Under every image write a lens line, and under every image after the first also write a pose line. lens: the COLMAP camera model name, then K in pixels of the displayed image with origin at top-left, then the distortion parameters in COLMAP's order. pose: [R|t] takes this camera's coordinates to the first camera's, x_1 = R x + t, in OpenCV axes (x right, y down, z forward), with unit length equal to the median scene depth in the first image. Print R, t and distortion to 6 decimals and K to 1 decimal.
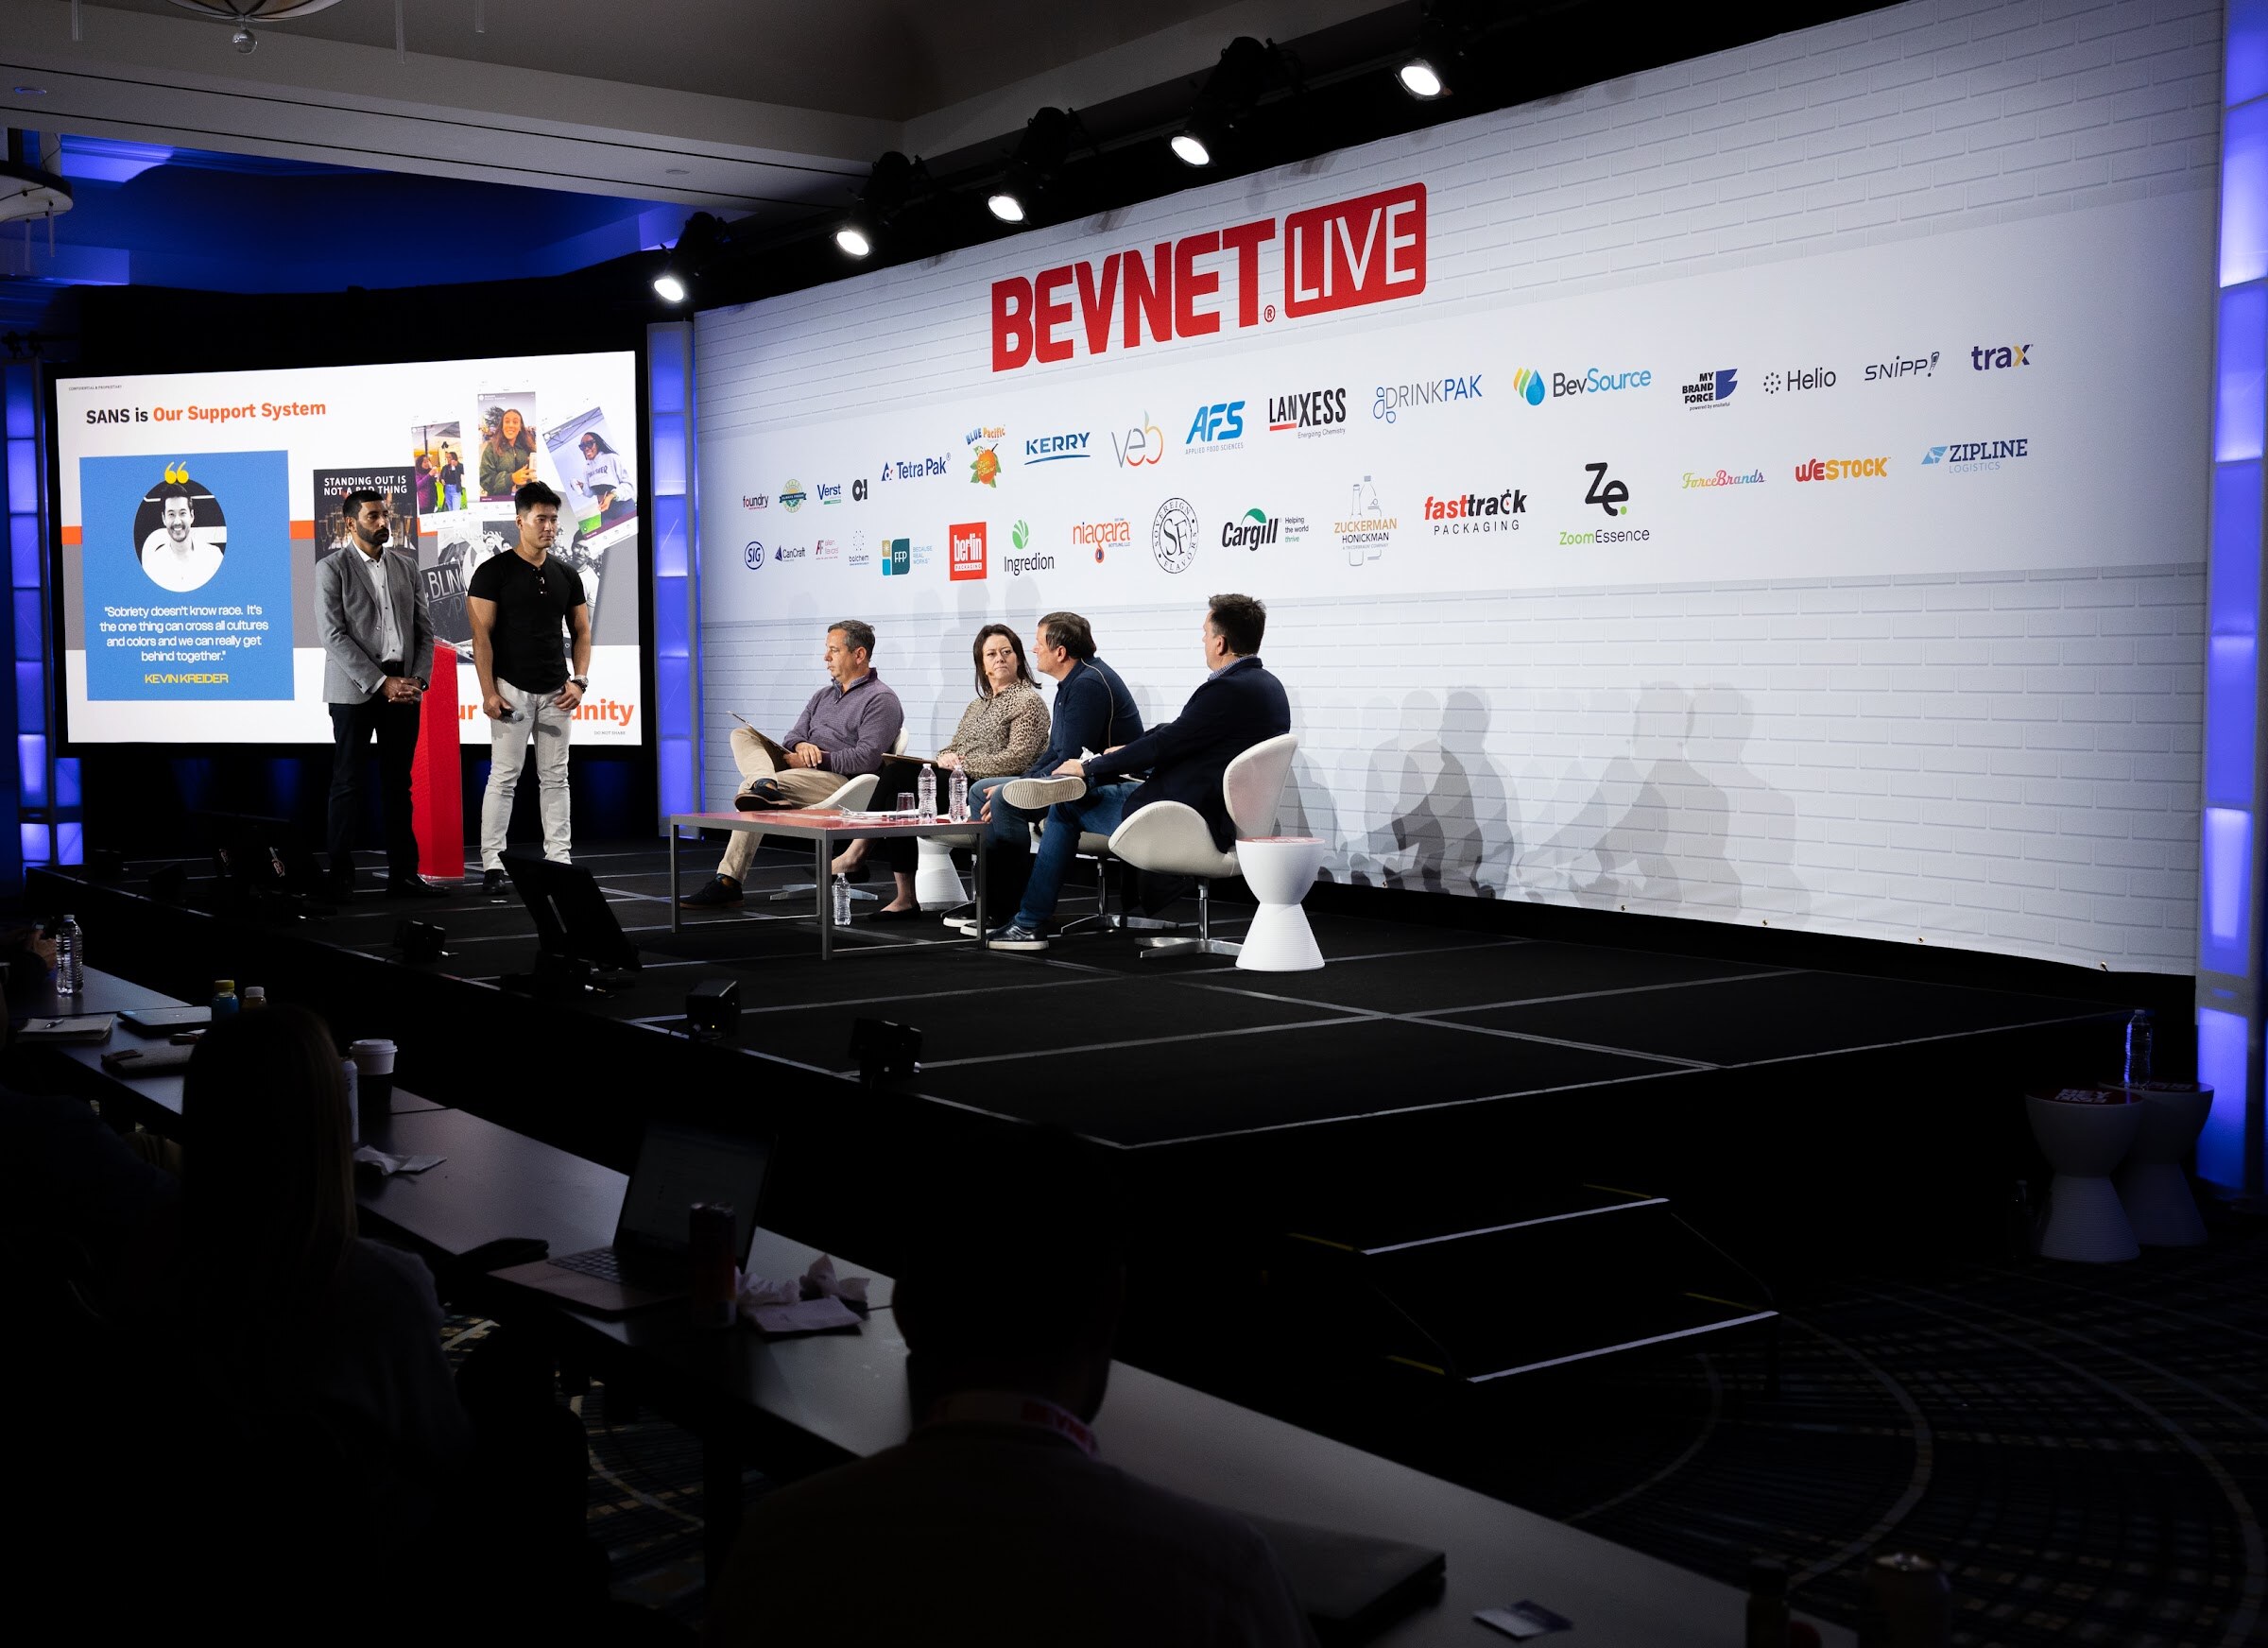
lens RADIAL K [[2548.7, 0, 1079.4], [0, 2548.7, 832.4], [0, 0, 1]] dist [0.017863, 0.000000]
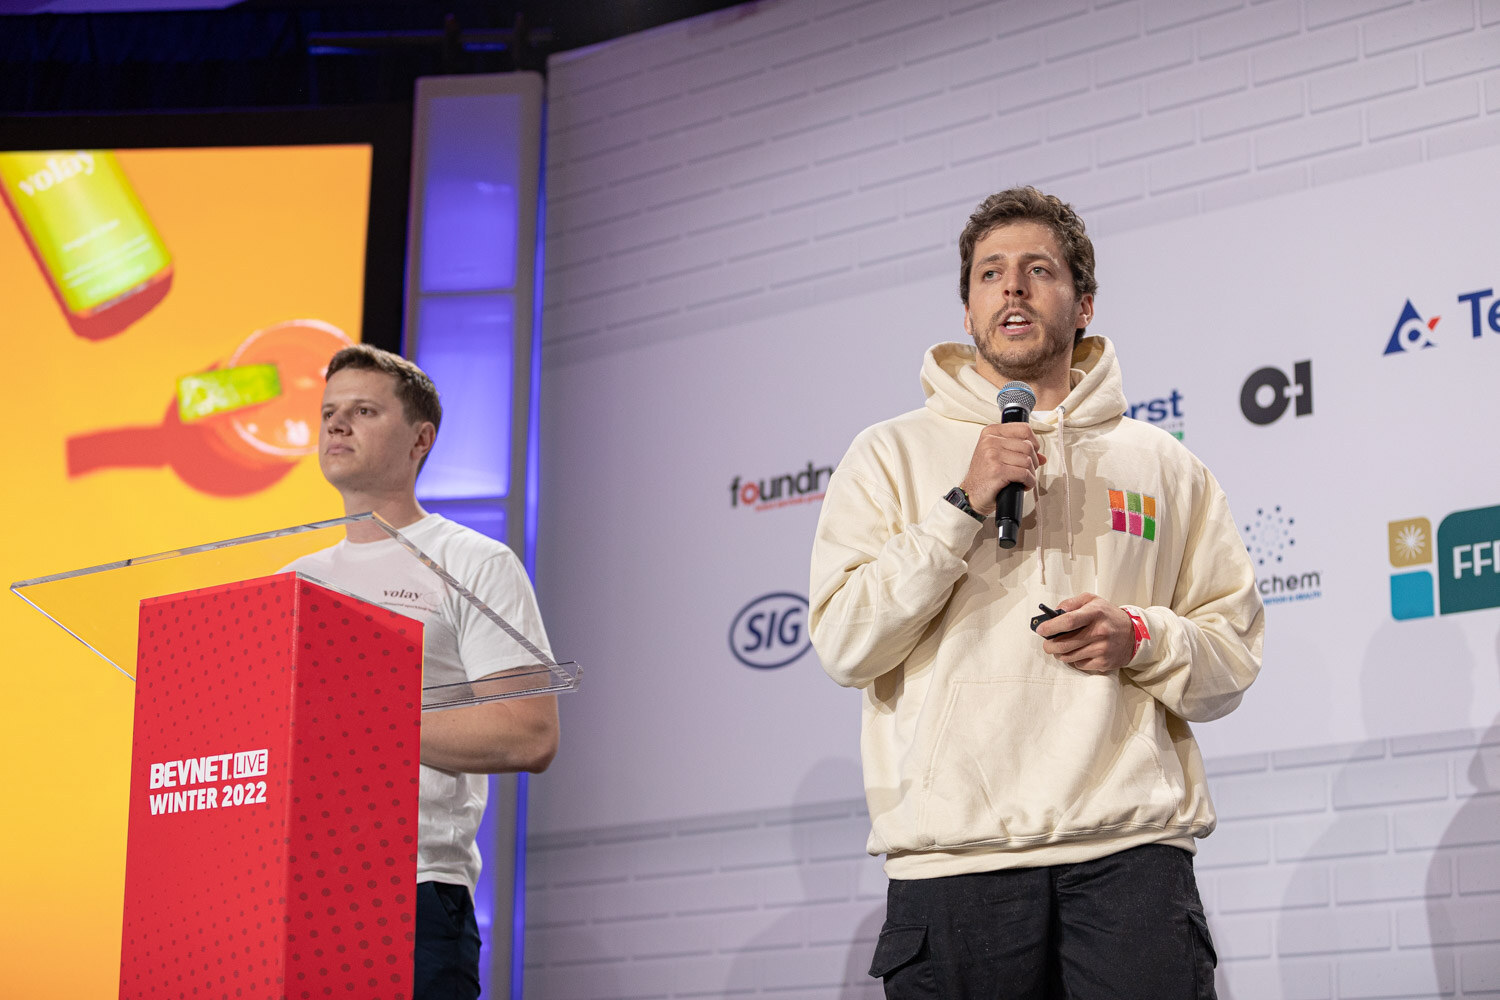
lens RADIAL K [[3122.5, 0, 746.8], [0, 3122.5, 486.3], [0, 0, 1]] dist [-0.097879, 0.000000]
pose [[0.967354, 0.081440, 0.239988, -0.284517], [-0.003836, 0.951557, -0.307449, 0.010073], [-0.253401, 0.296491, 0.920805, 0.695693]]
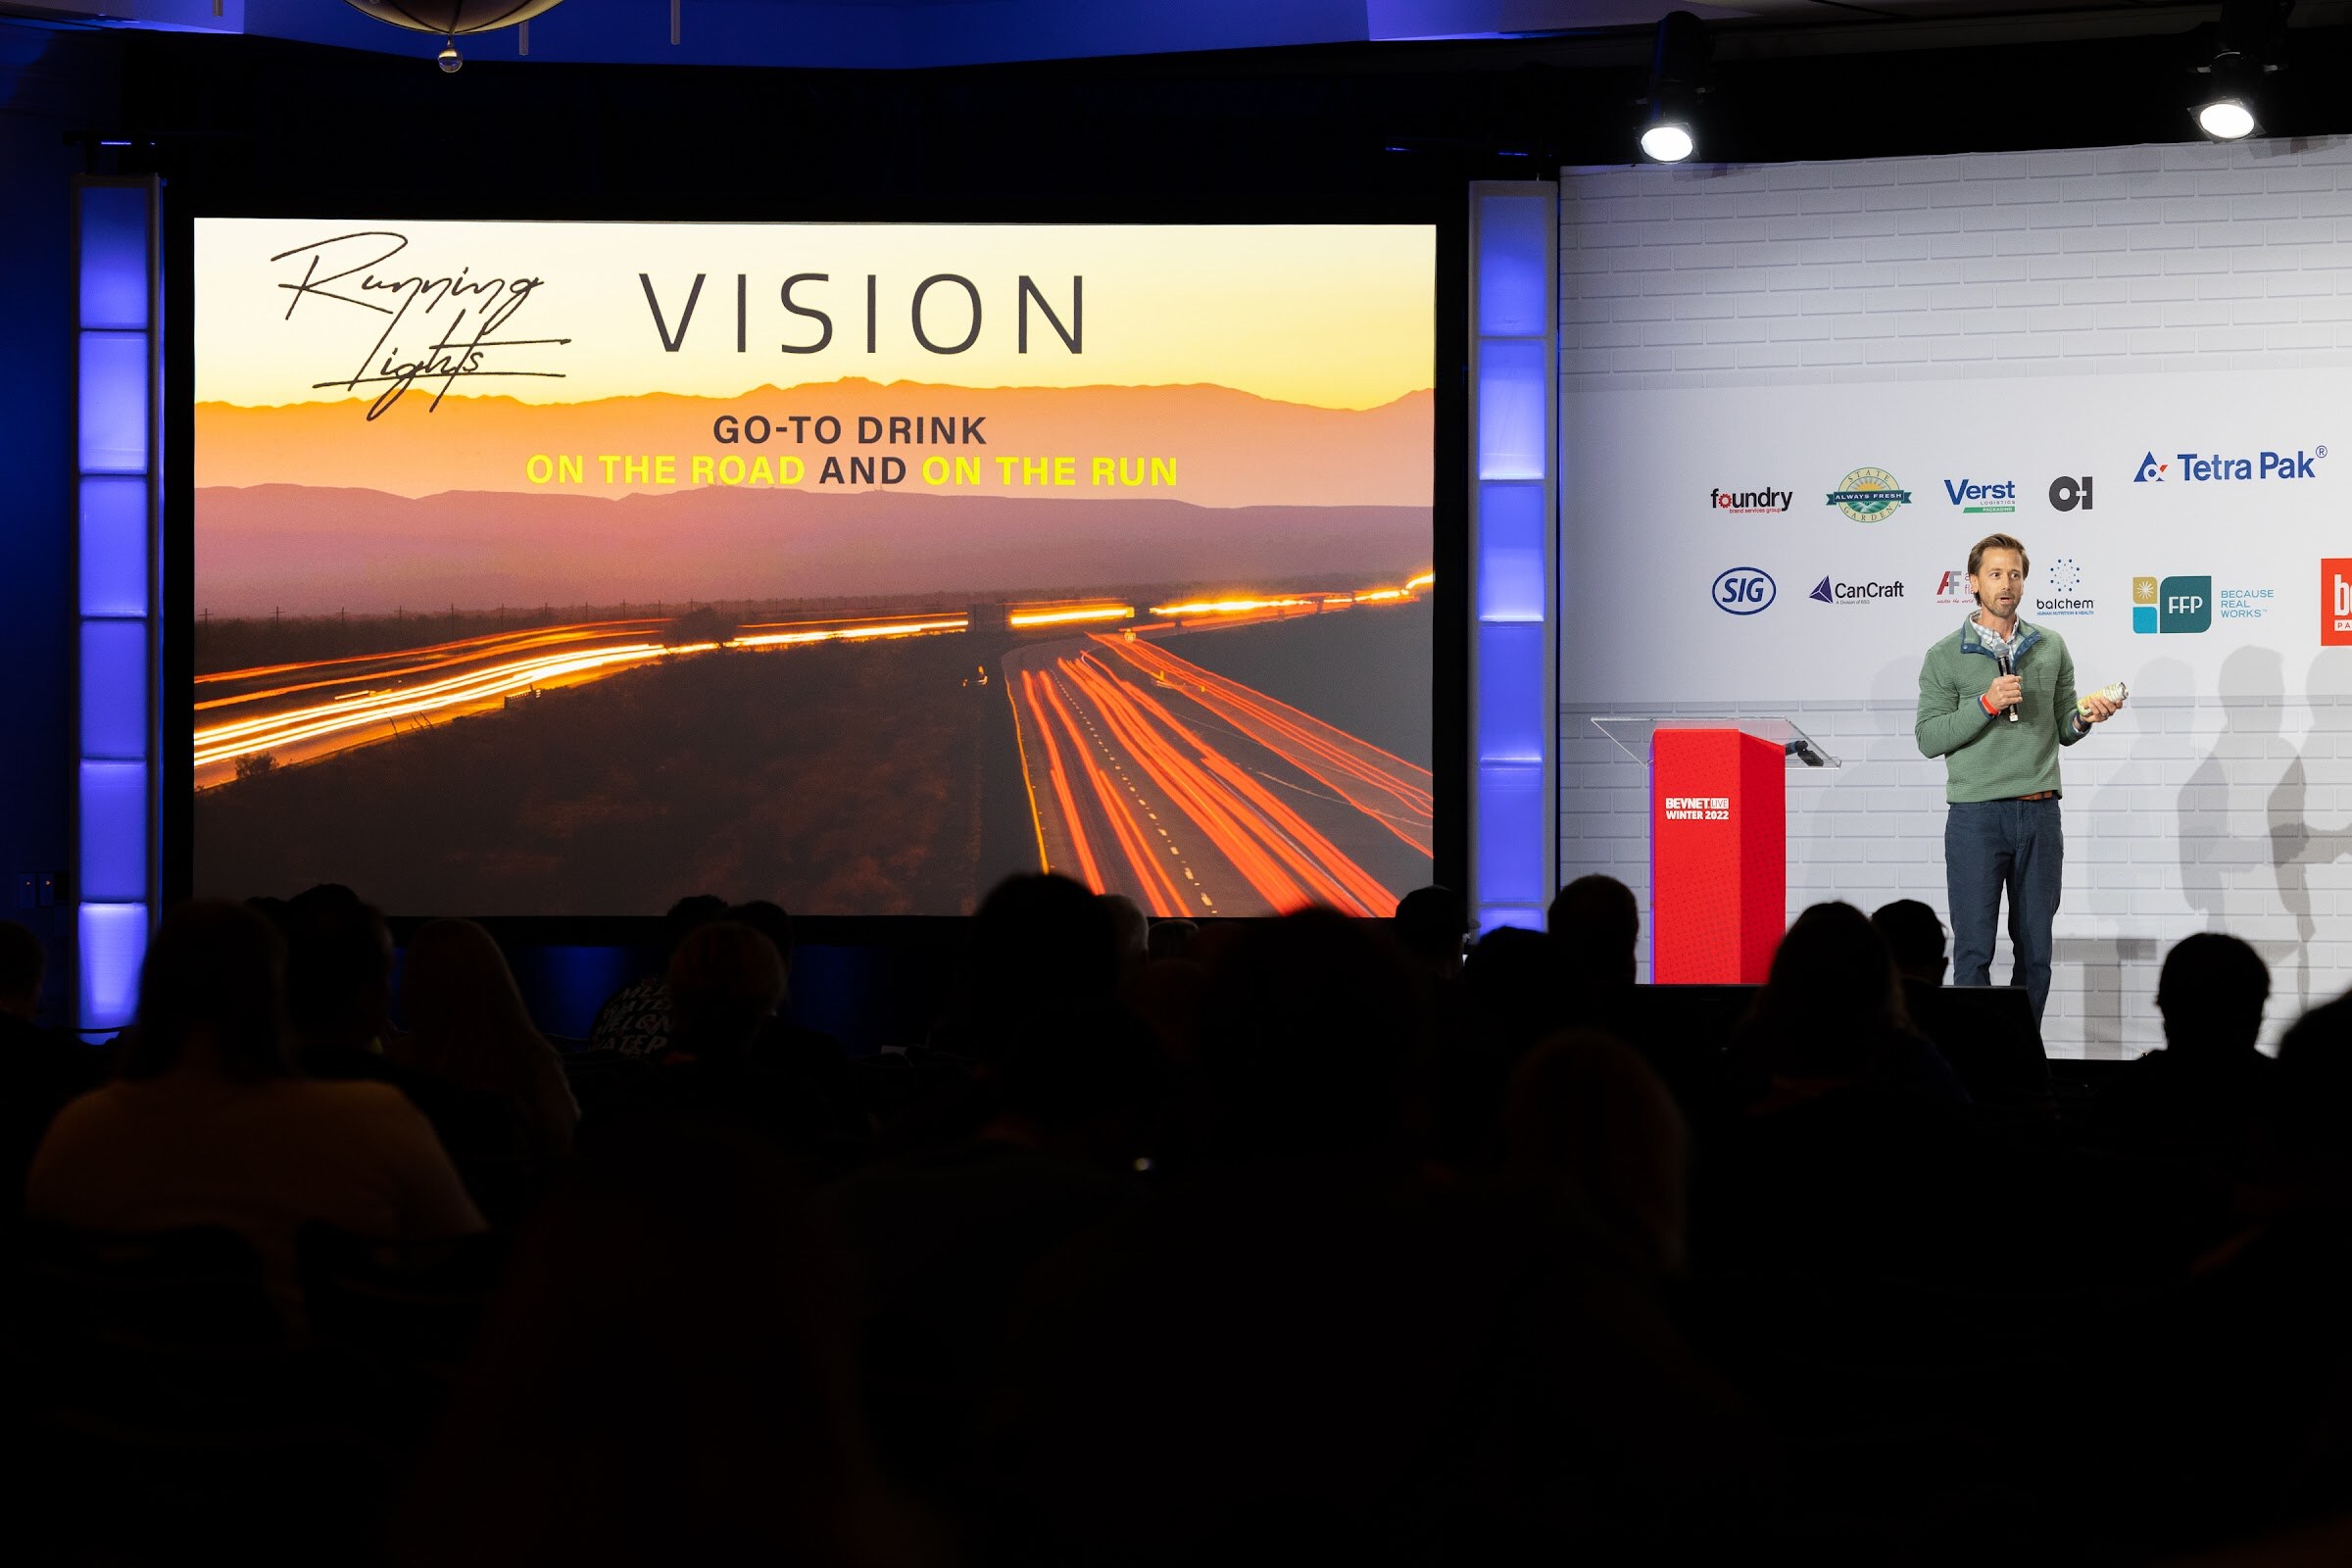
lens RADIAL K [[8310.1, 0, 1171.1], [0, 8310.1, 774.9], [0, 0, 1]] dist [0.139584, 0.000000]
pose [[0.923659, 0.008811, 0.383115, -1.164982], [0.018934, 0.997465, -0.068587, 0.073854], [-0.382748, 0.070605, 0.921151, -0.839697]]
